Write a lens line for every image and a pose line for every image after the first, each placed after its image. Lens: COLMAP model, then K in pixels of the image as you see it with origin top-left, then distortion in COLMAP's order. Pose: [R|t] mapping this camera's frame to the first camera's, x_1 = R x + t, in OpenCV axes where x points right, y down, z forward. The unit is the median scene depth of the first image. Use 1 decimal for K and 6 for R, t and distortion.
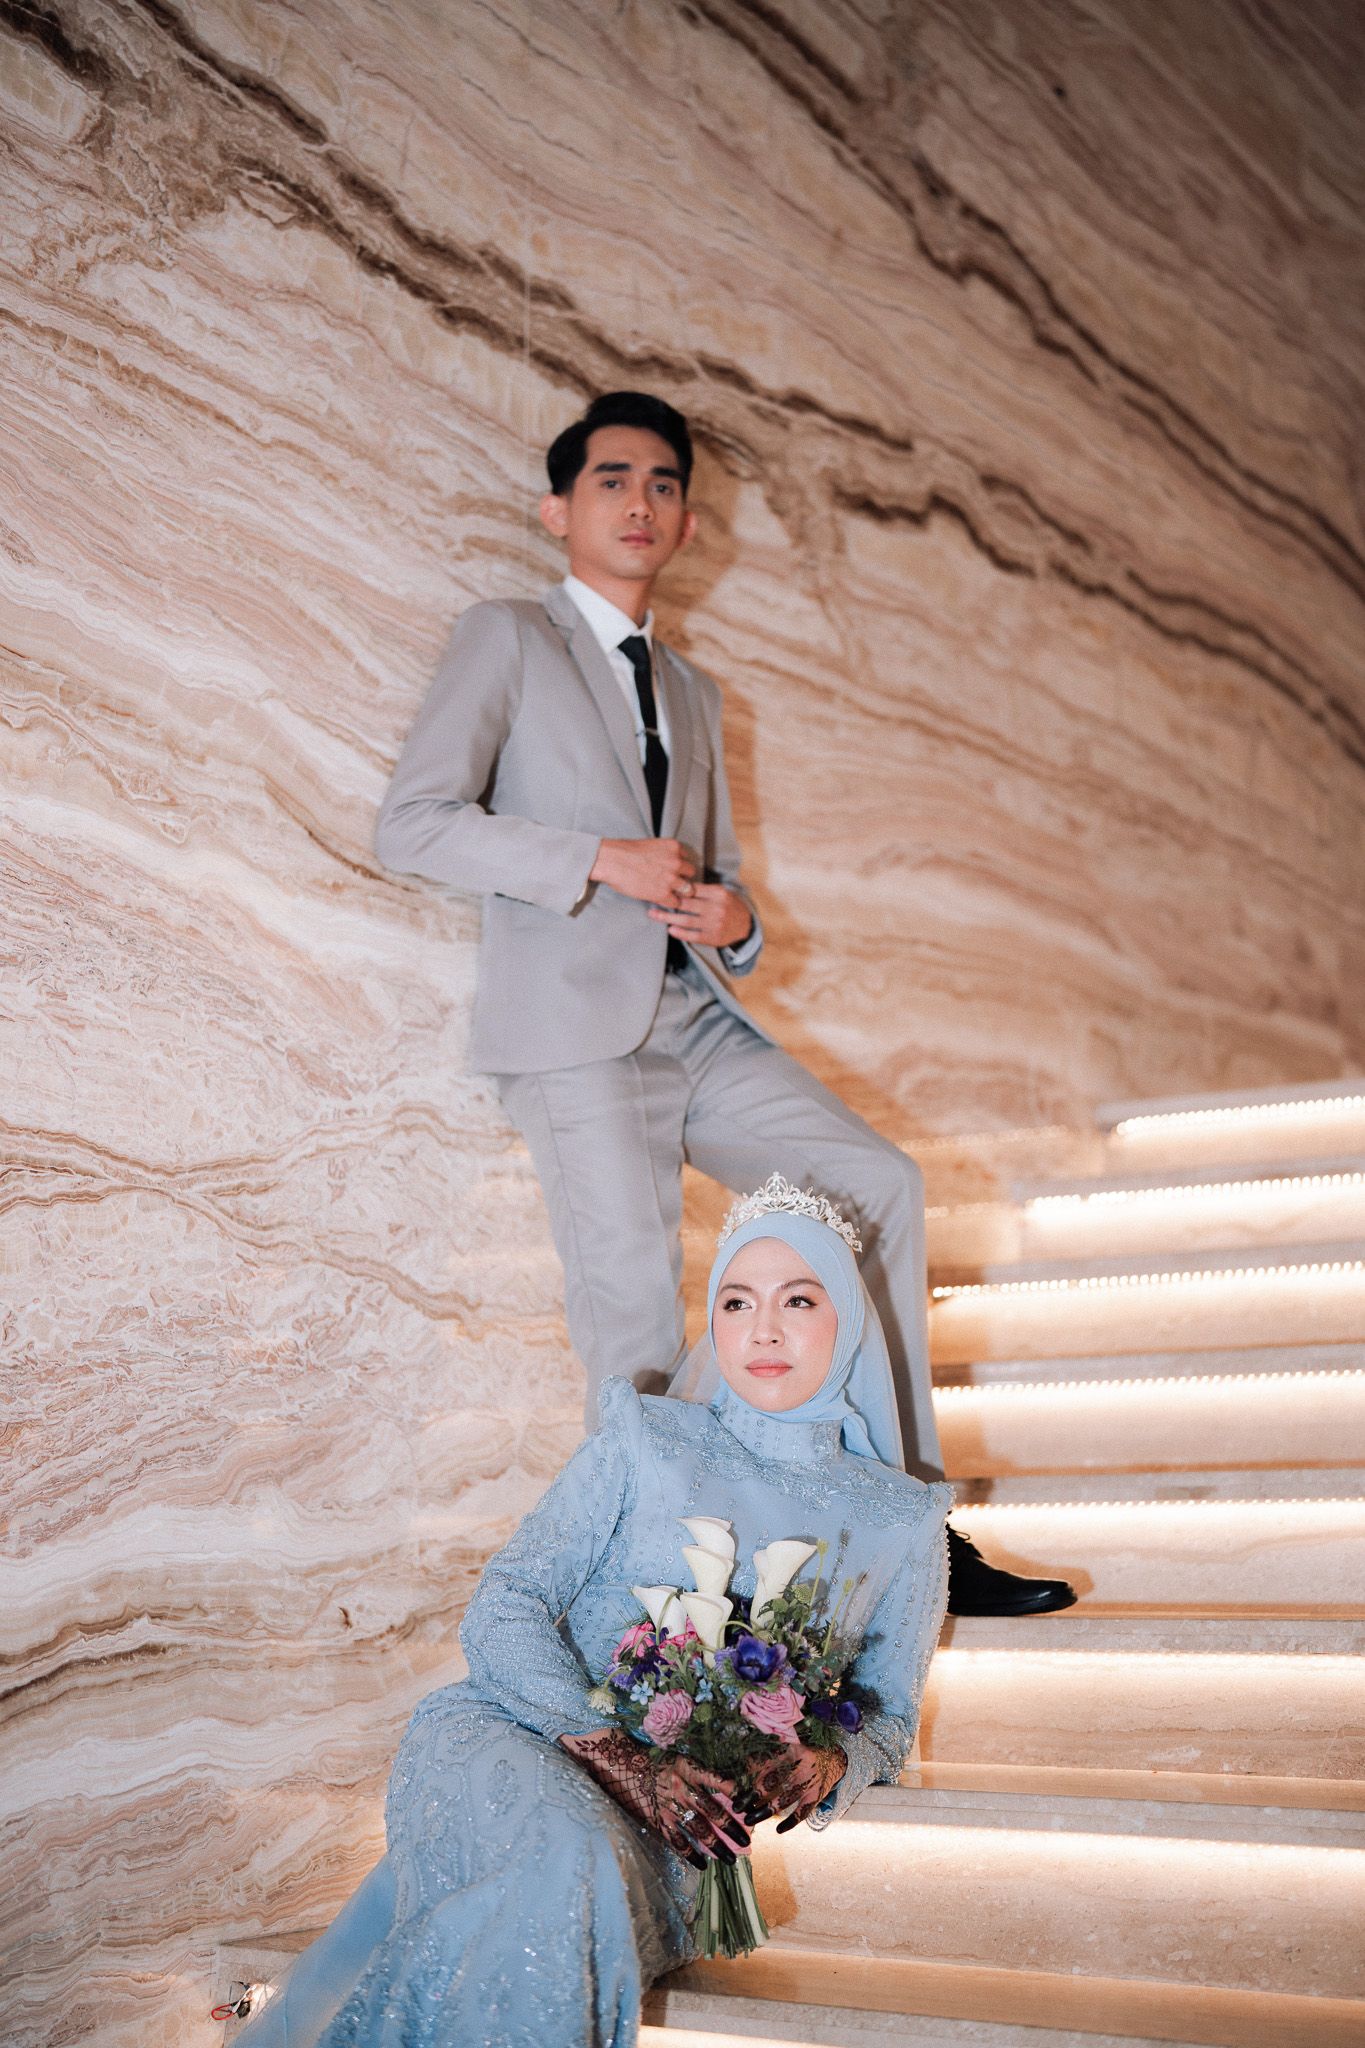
lens RADIAL K [[2827.4, 0, 682.5], [0, 2827.4, 1024.0], [0, 0, 1]] dist [0.002786, 0.006473]
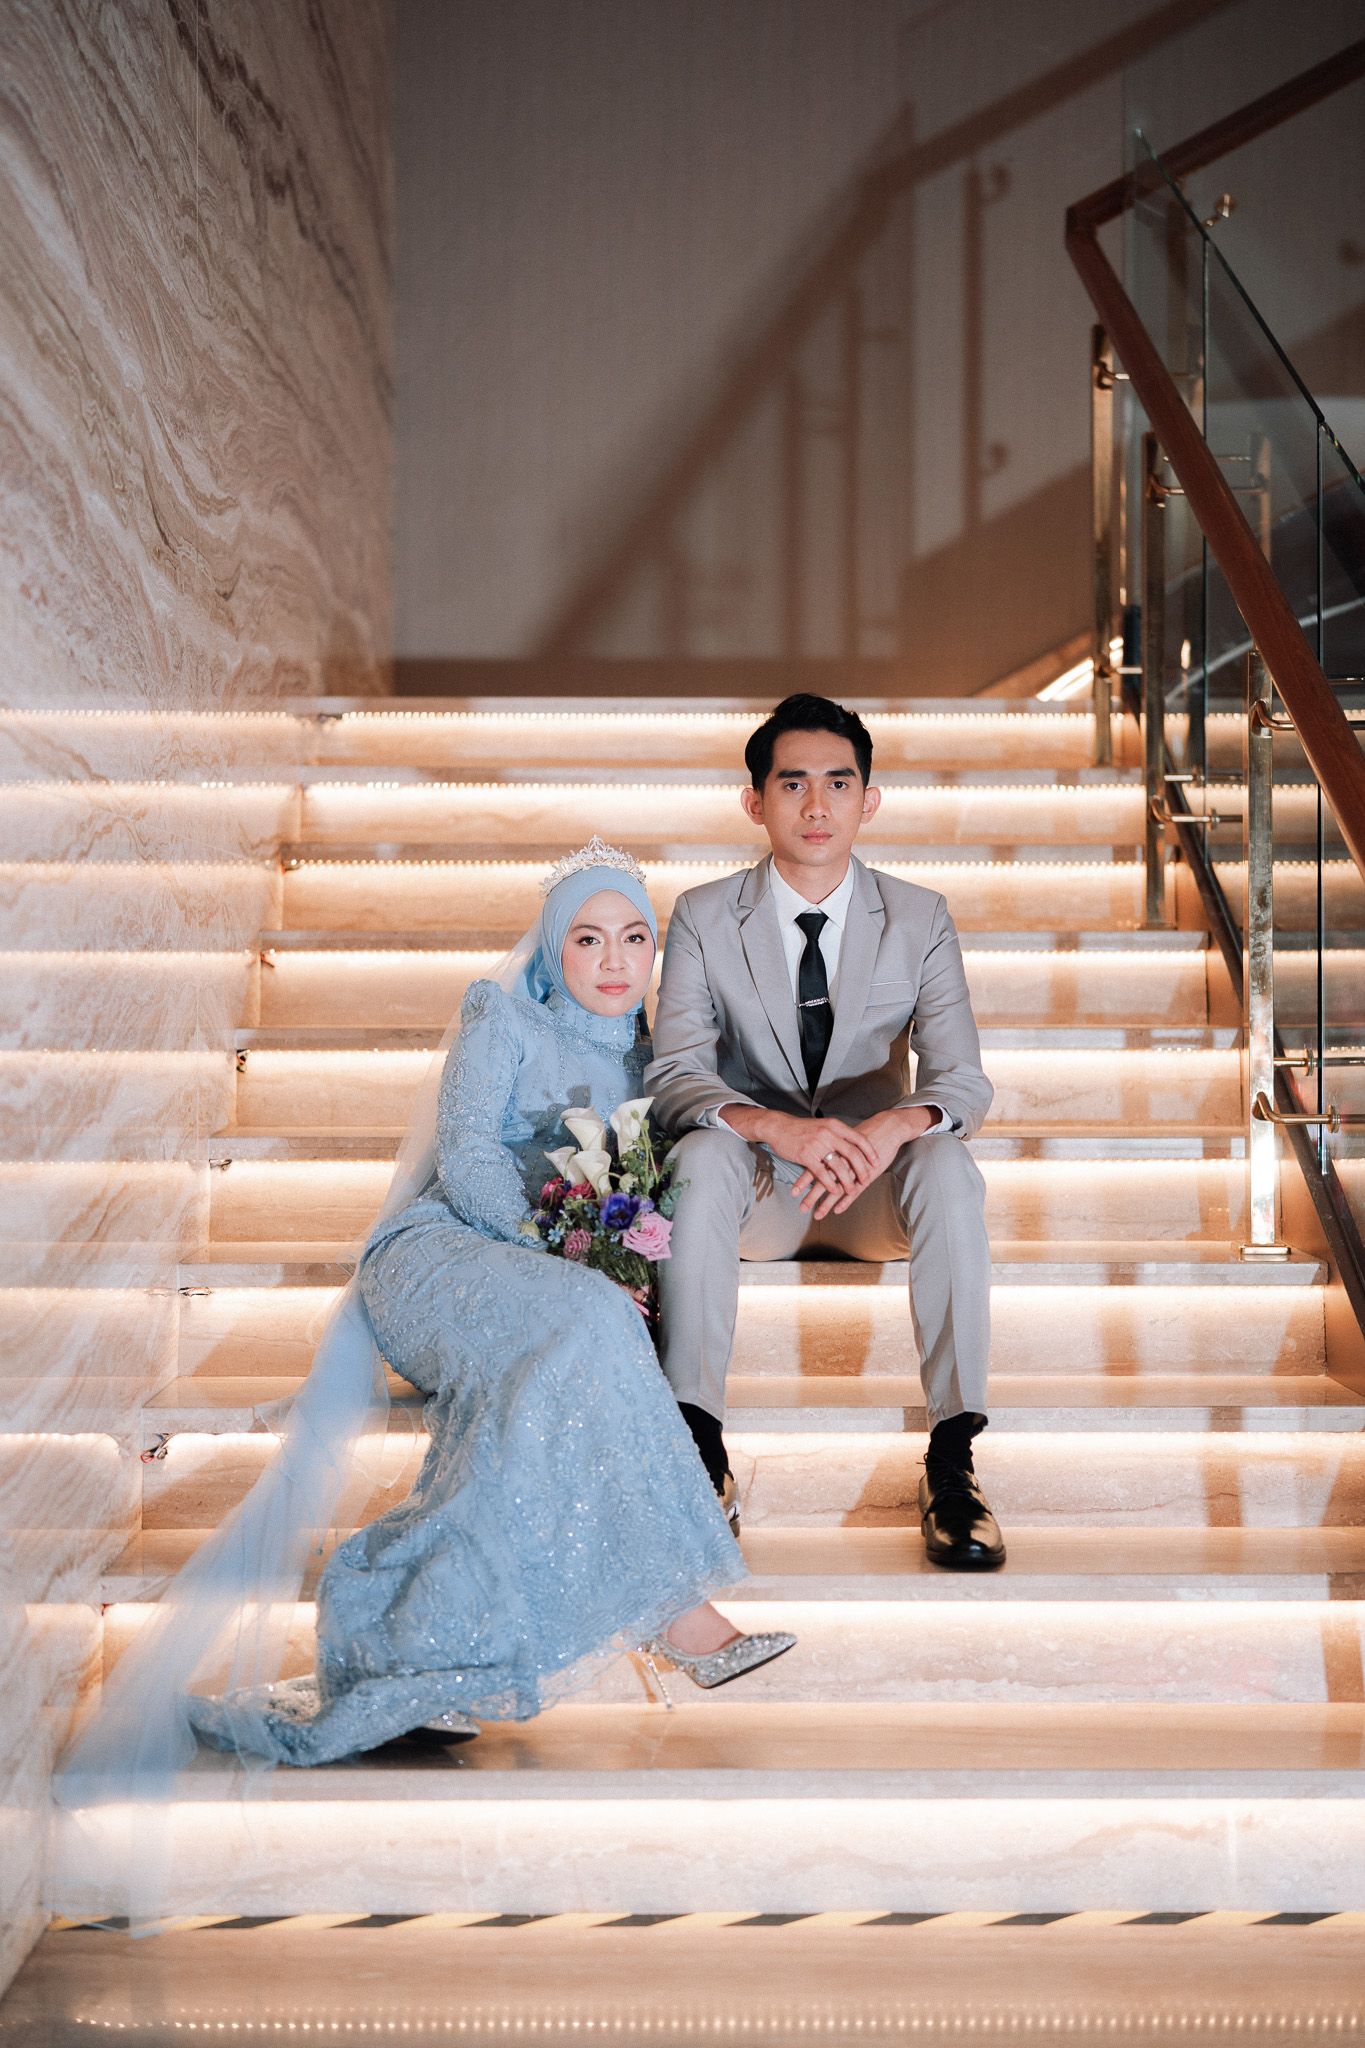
lens RADIAL K [[2827.4, 0, 682.5], [0, 2827.4, 1024.0], [0, 0, 1]] dist [0.002786, 0.006473]
pose [[0.811033, -0.004307, 0.584985, -0.693179], [-0.113457, 0.979828, 0.164512, -0.081277], [-0.573893, -0.199795, 0.794184, -0.120752]]
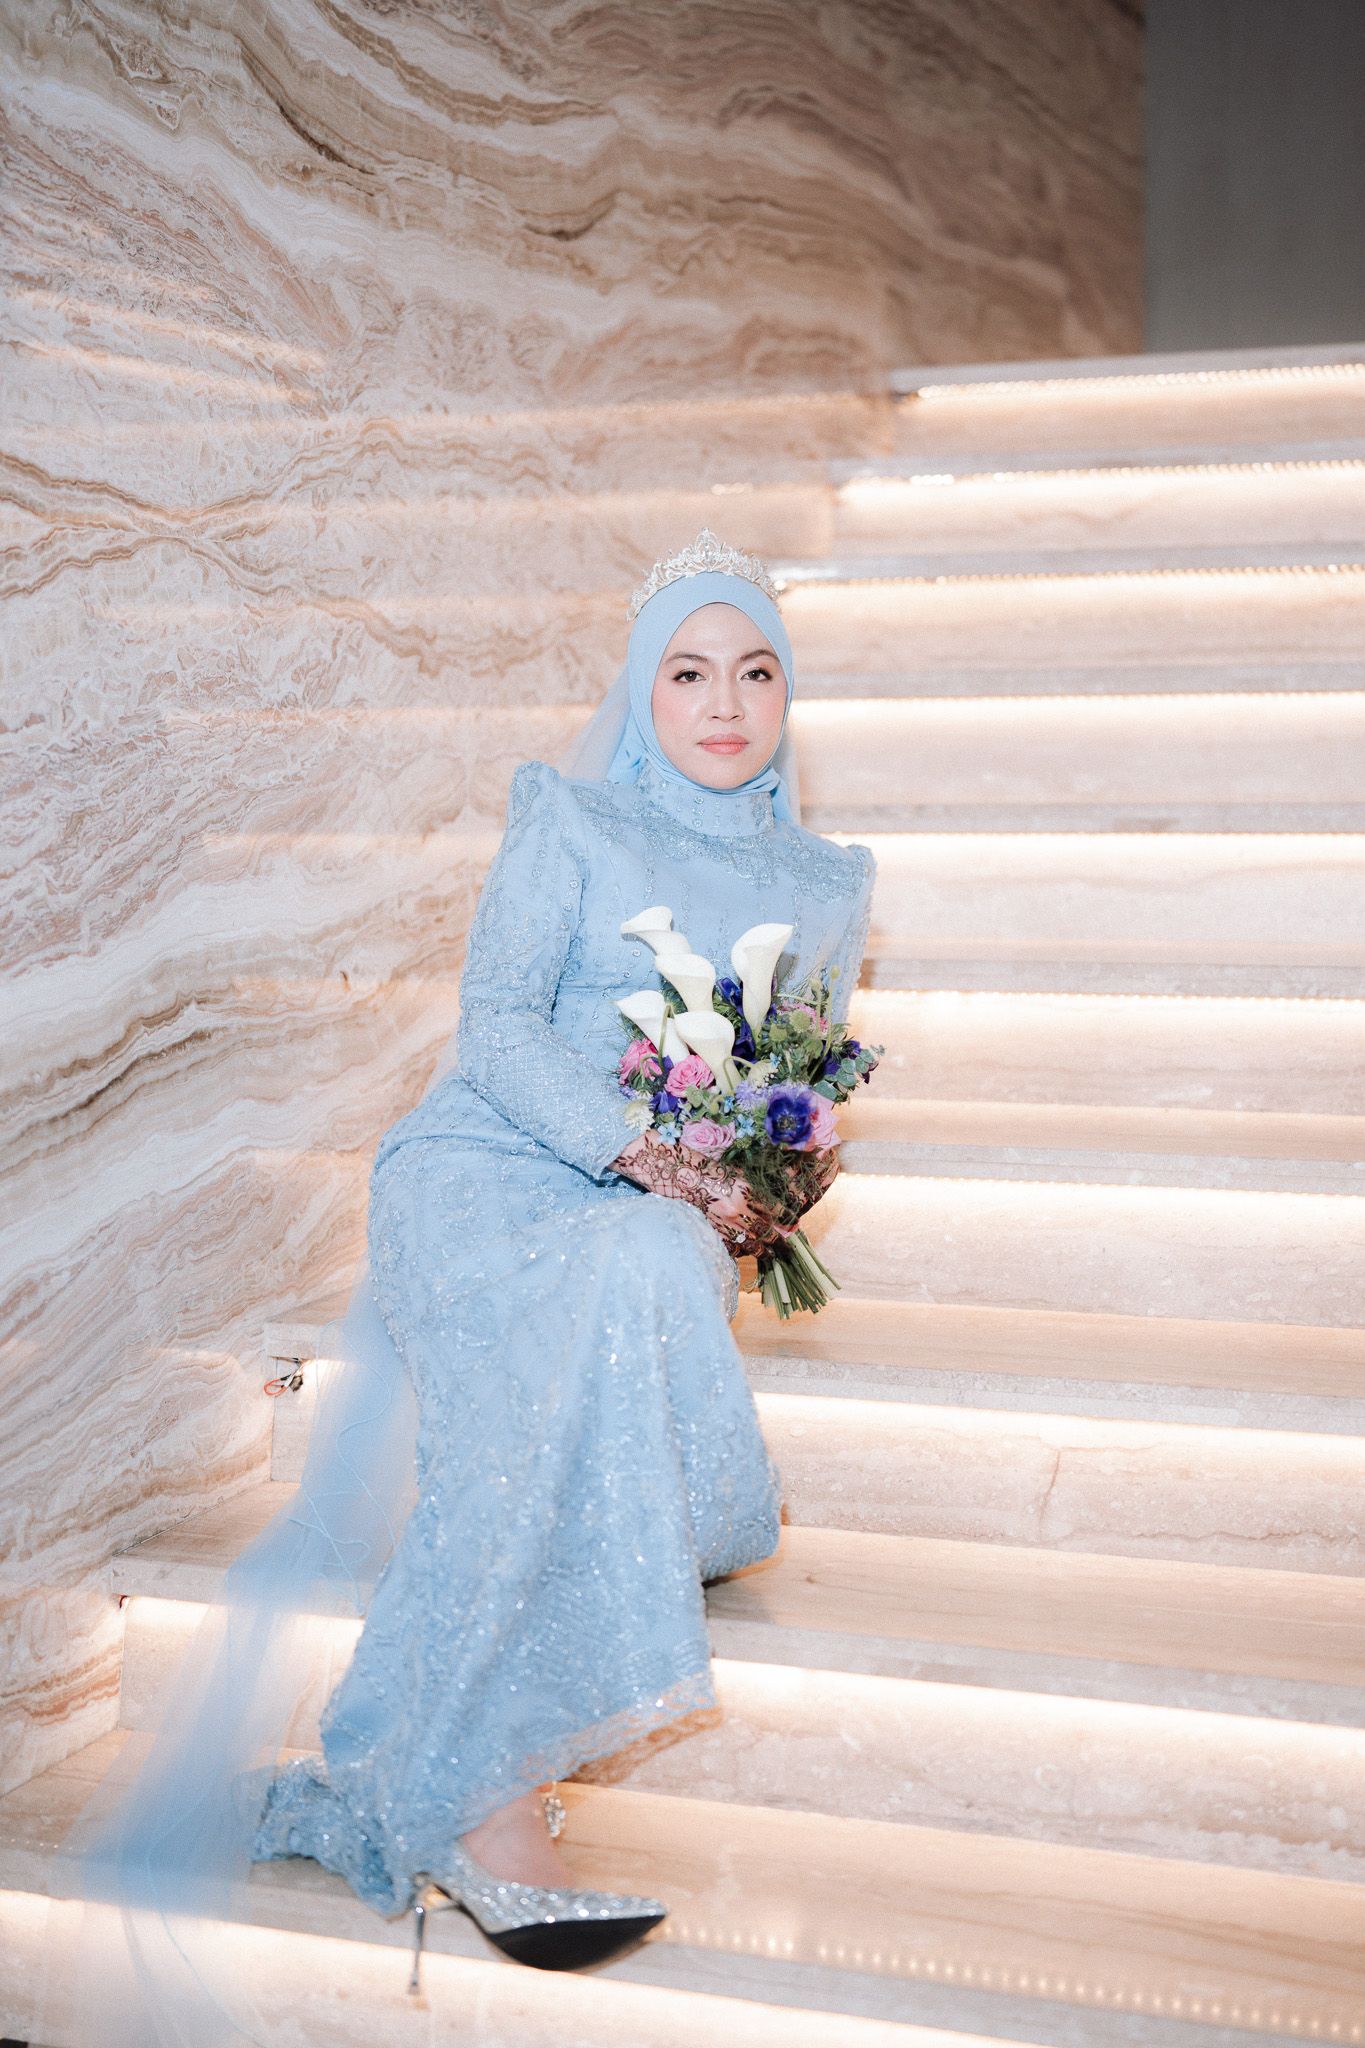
lens RADIAL K [[2980.3, 0, 723.2], [0, 2980.3, 1017.9], [0, 0, 1]] dist [-0.006748, 0.071657]
pose [[0.970858, -0.033936, 0.237242, -0.243298], [-0.034945, 0.959298, 0.280226, -0.065356], [-0.237096, -0.280350, 0.930156, 0.038121]]
